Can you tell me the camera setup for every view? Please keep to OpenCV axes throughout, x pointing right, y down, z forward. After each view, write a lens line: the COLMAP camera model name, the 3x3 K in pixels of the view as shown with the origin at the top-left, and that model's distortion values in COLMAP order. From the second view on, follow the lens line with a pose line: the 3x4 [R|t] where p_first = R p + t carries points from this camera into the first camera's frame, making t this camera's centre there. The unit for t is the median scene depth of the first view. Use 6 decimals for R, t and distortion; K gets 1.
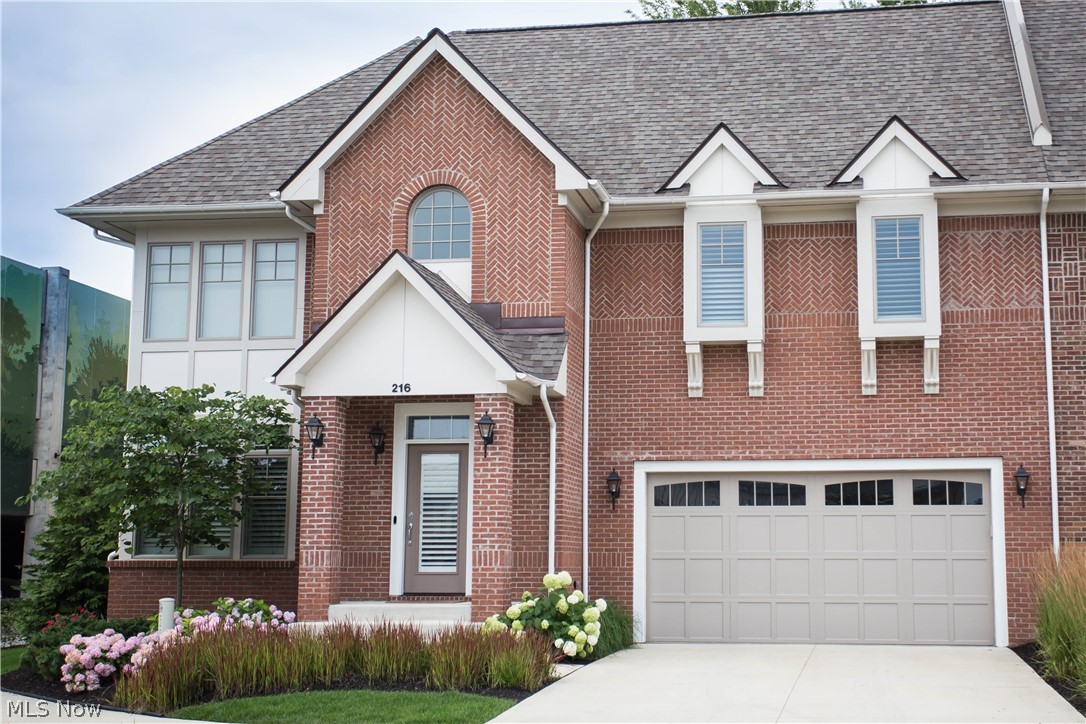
lens RADIAL K [[1466.2, 0, 543.2], [0, 1466.2, 361.7], [0, 0, 1]] dist [0.083251, 0.000000]
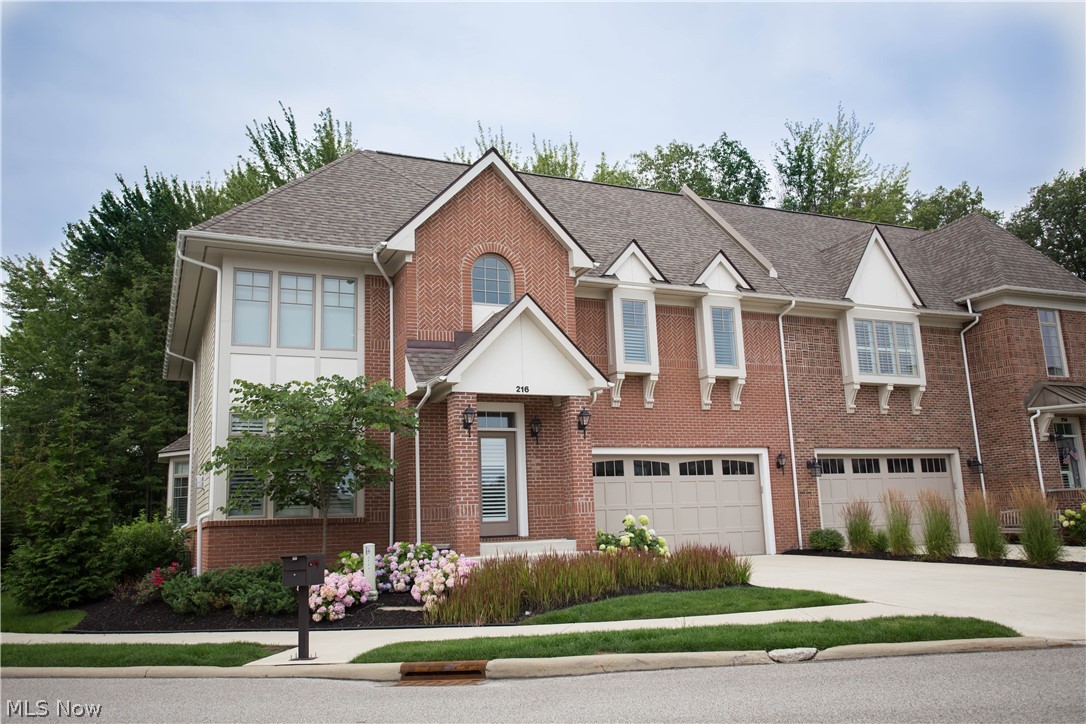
lens RADIAL K [[901.4, 0, 542.8], [0, 901.4, 358.9], [0, 0, 1]] dist [0.017368, 0.010656]
pose [[0.833914, 0.072426, 0.547122, -0.507951], [-0.041289, 0.996761, -0.069016, 0.043540], [-0.550348, 0.034963, 0.834203, 0.232729]]
